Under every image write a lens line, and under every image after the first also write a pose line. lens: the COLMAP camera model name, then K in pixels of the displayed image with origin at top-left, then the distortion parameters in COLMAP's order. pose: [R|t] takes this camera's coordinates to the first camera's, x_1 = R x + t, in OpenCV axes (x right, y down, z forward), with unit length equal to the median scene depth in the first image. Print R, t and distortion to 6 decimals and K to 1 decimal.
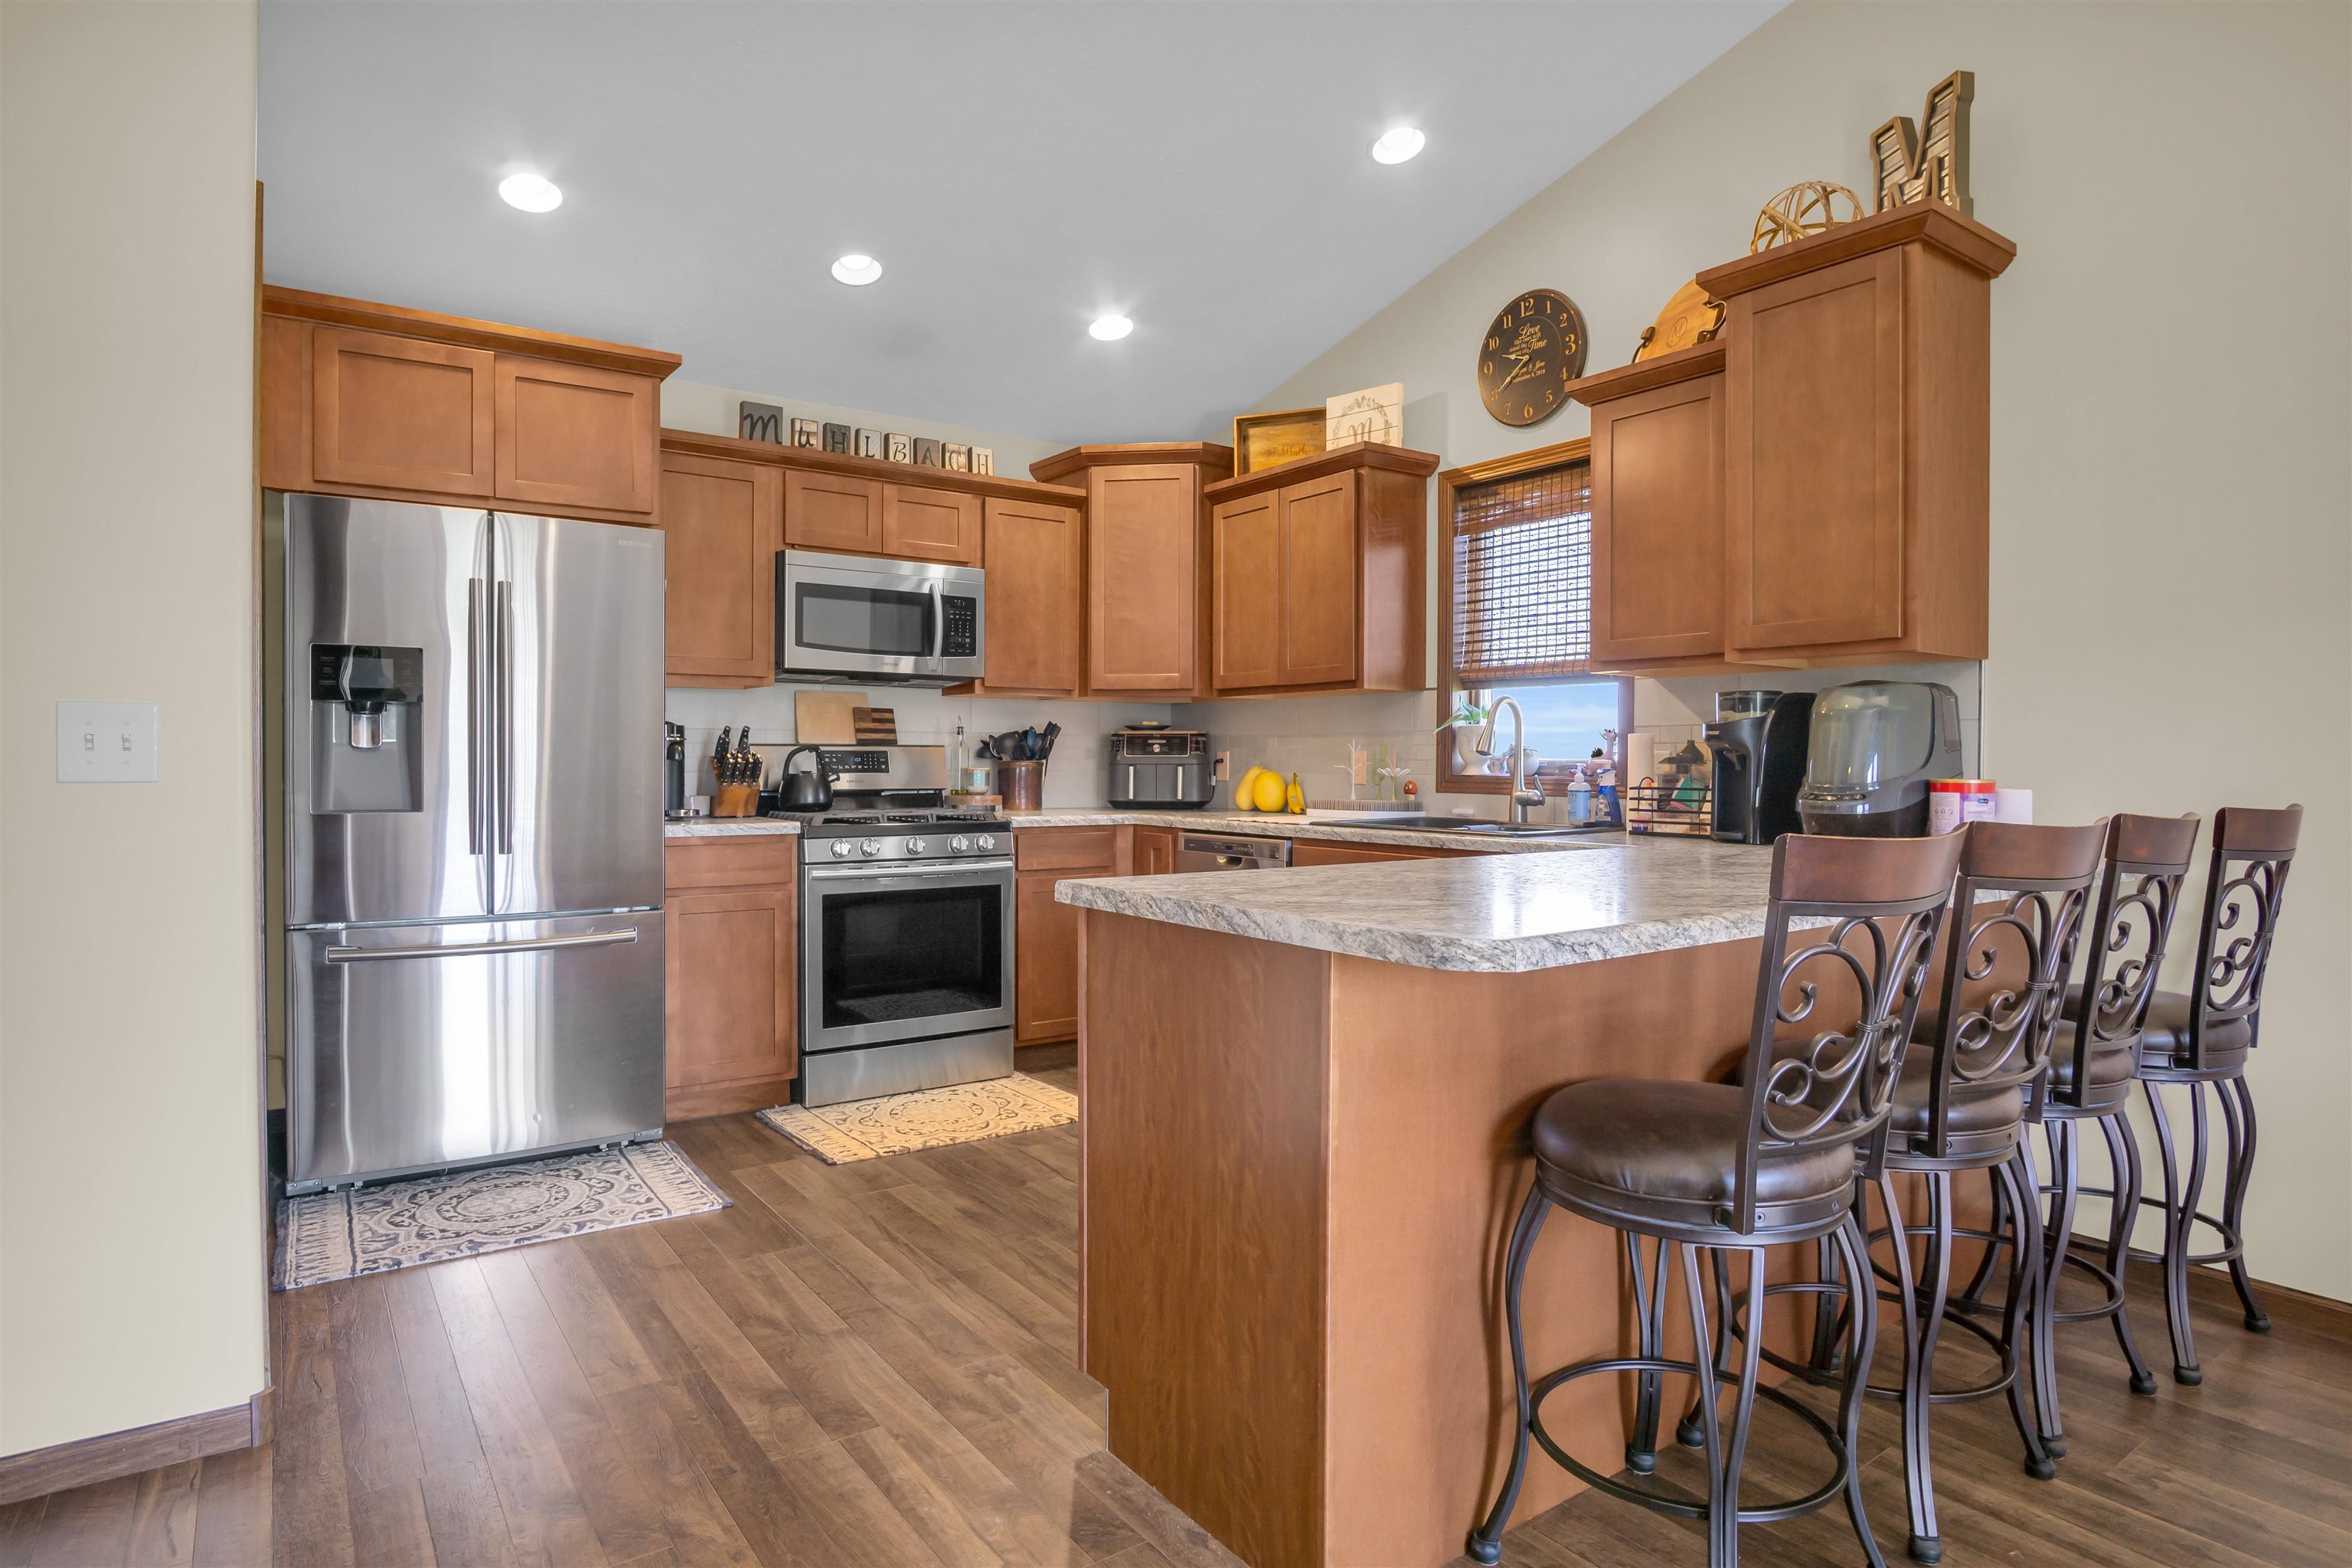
lens RADIAL K [[1277.3, 0, 1147.9], [0, 1277.3, 771.5], [0, 0, 1]] dist [-0.010911, 0.002205]
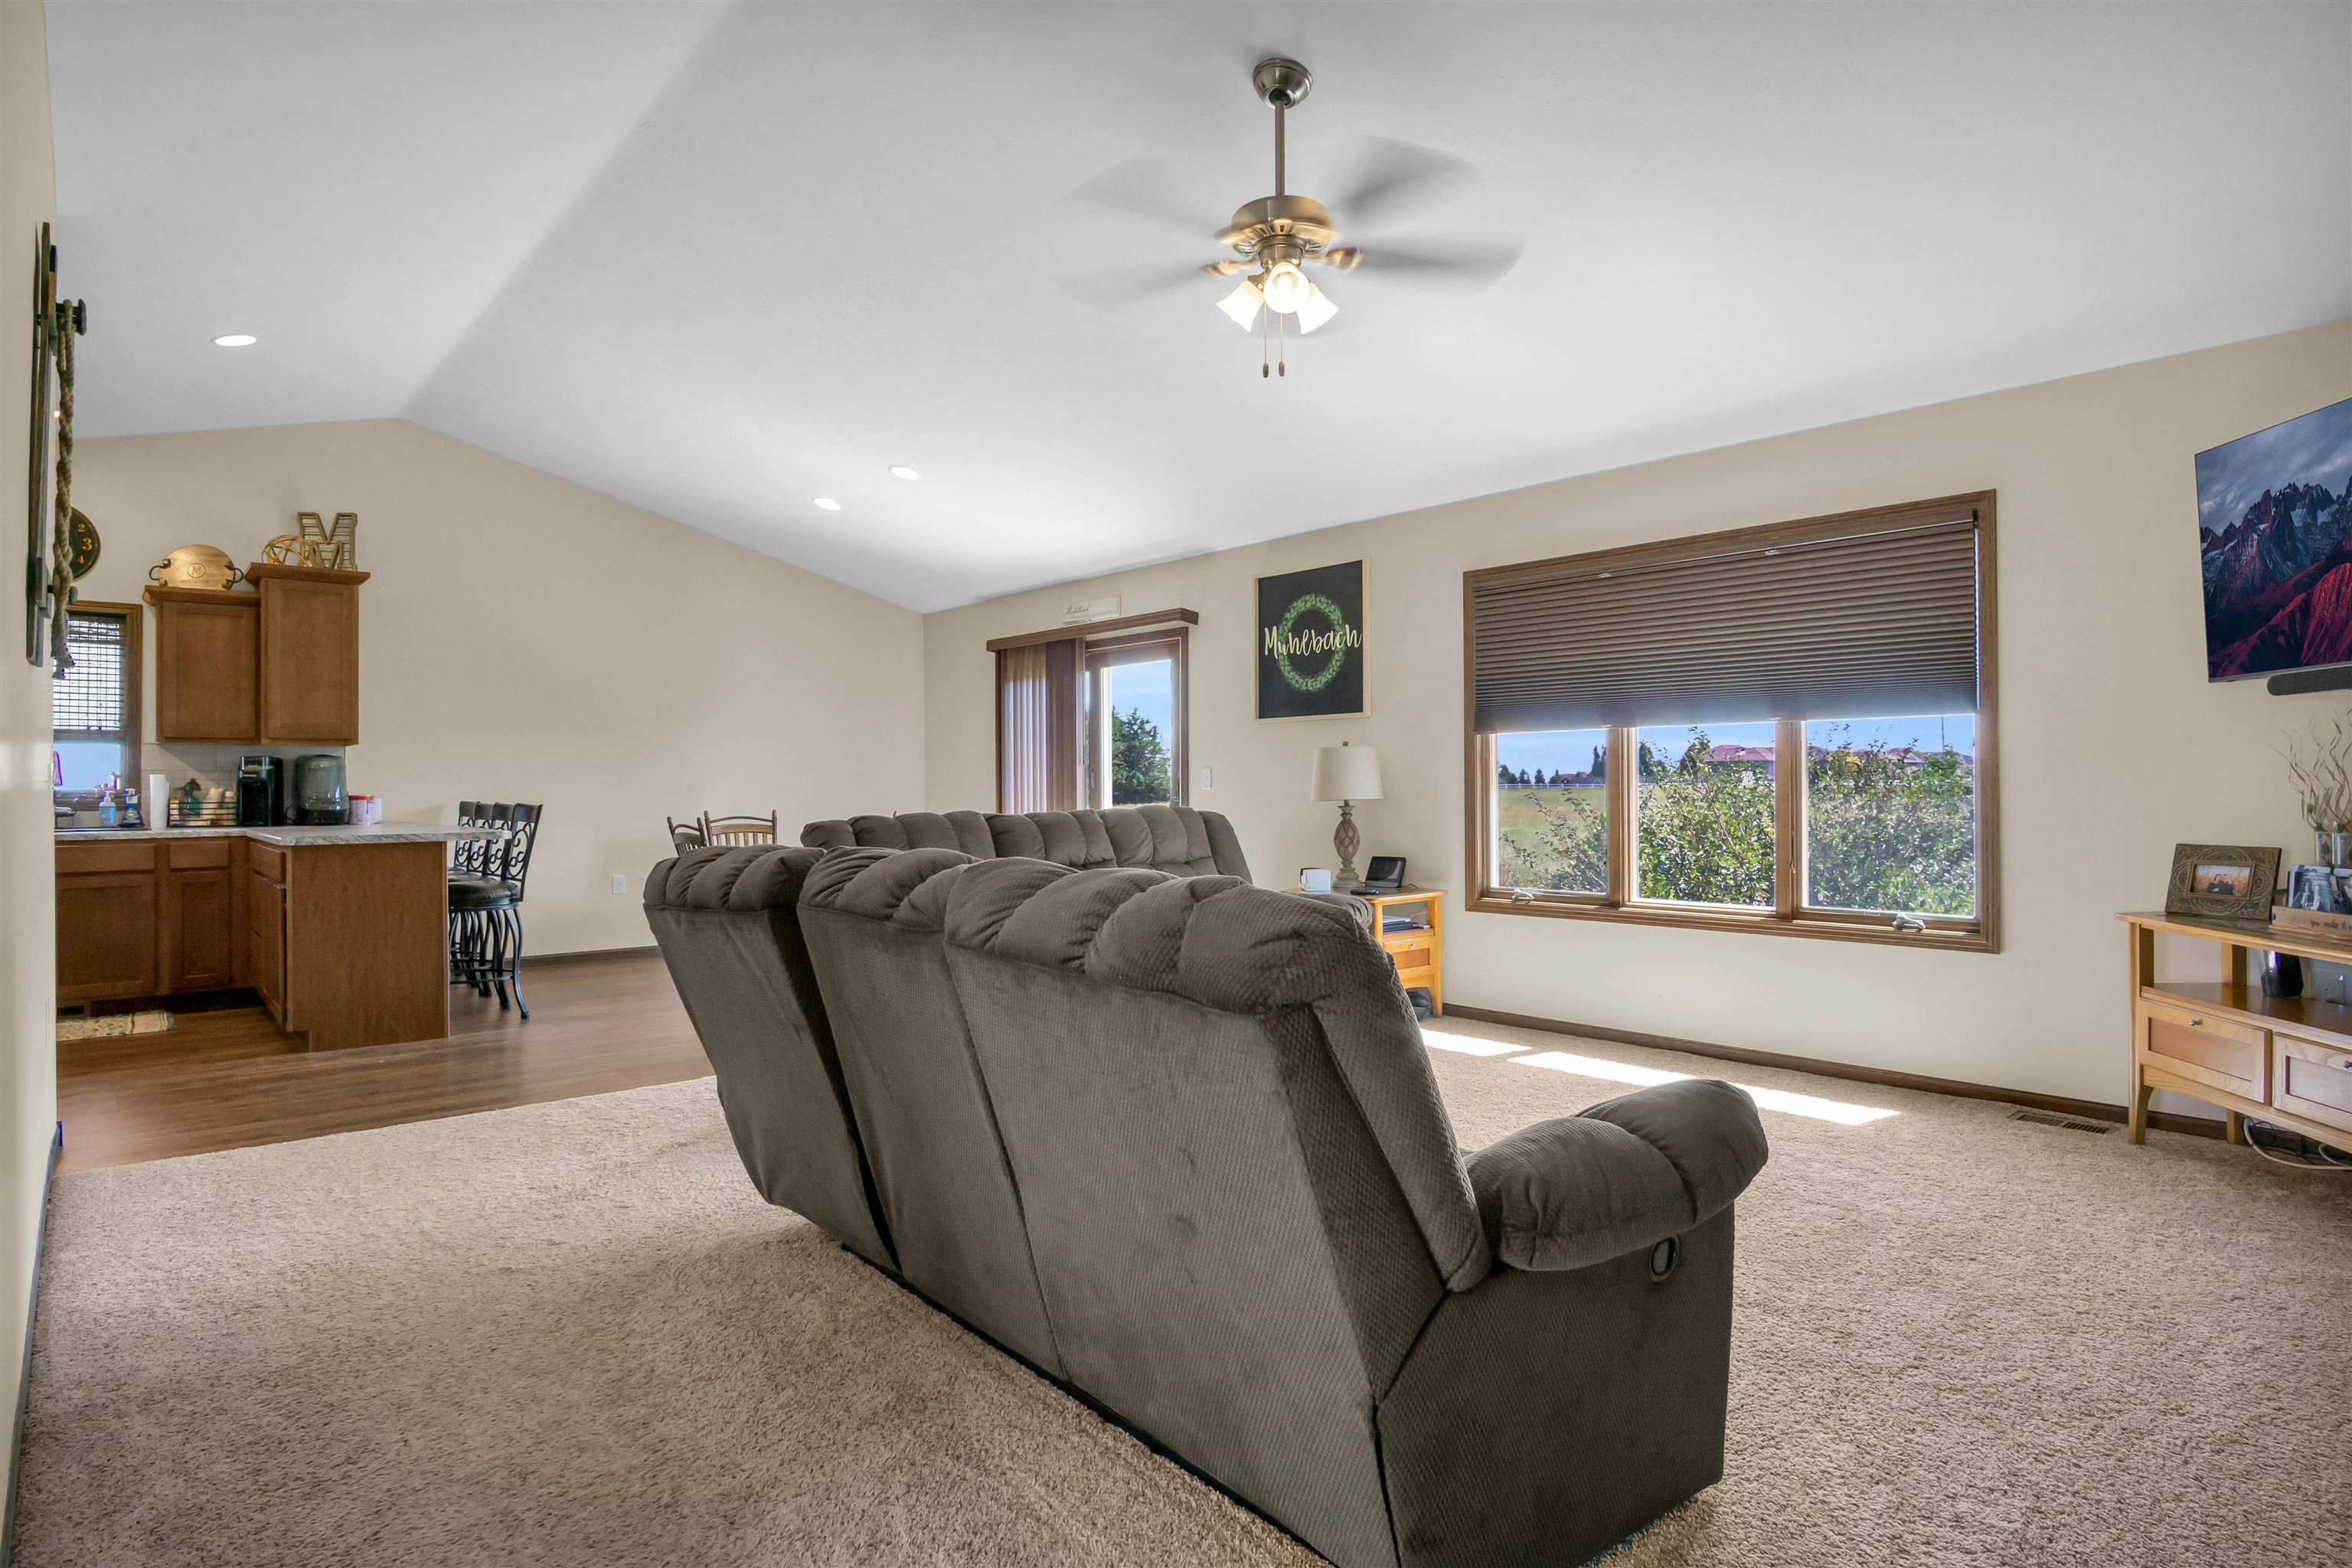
lens RADIAL K [[1277.3, 0, 1147.9], [0, 1277.3, 771.5], [0, 0, 1]] dist [-0.010911, 0.002205]
pose [[-0.078084, 0.007806, 0.996916, -1.989423], [0.014584, 0.999871, -0.006686, -0.000533], [-0.996840, 0.014016, -0.078188, -0.369893]]
